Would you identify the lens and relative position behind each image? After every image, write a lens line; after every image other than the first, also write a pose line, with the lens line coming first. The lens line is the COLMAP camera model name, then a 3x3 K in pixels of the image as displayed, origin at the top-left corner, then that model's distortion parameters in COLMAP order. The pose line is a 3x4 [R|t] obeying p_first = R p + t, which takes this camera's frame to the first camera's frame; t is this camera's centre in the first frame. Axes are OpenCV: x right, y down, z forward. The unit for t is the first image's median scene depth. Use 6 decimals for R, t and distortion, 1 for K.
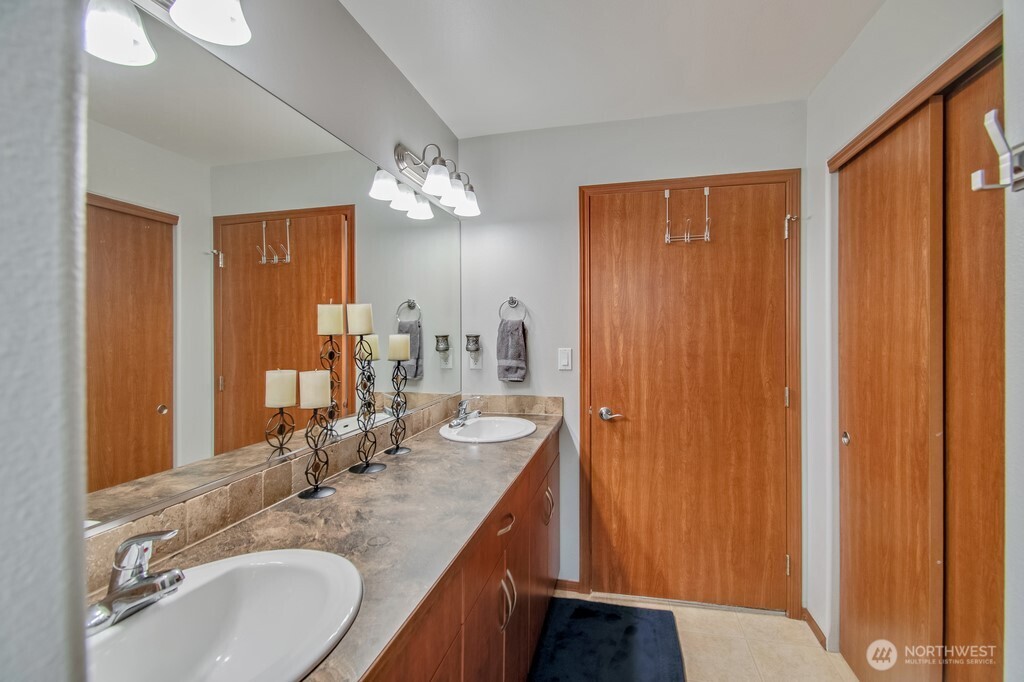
lens RADIAL K [[455.7, 0, 508.8], [0, 455.7, 310.8], [0, 0, 1]] dist [0.036205, -0.028098]
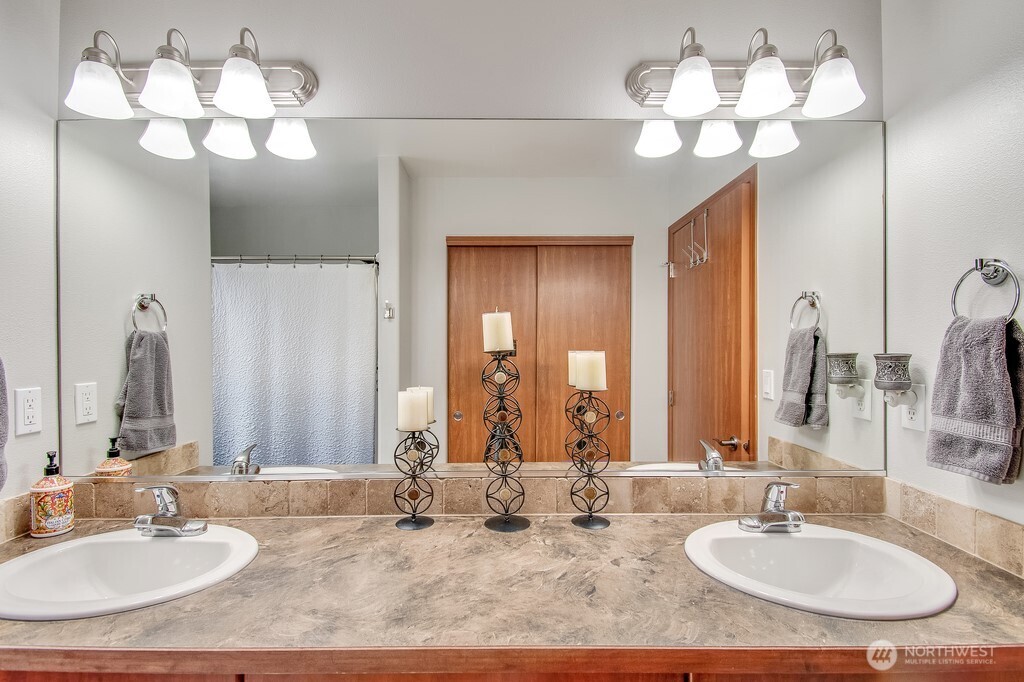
lens RADIAL K [[467.7, 0, 501.6], [0, 467.7, 334.6], [0, 0, 1]] dist [0.047403, -0.030373]
pose [[0.244146, -0.019664, -0.969539, 0.305378], [0.051937, 0.998625, -0.007175, 0.016082], [0.968347, -0.048603, 0.244831, 0.516860]]
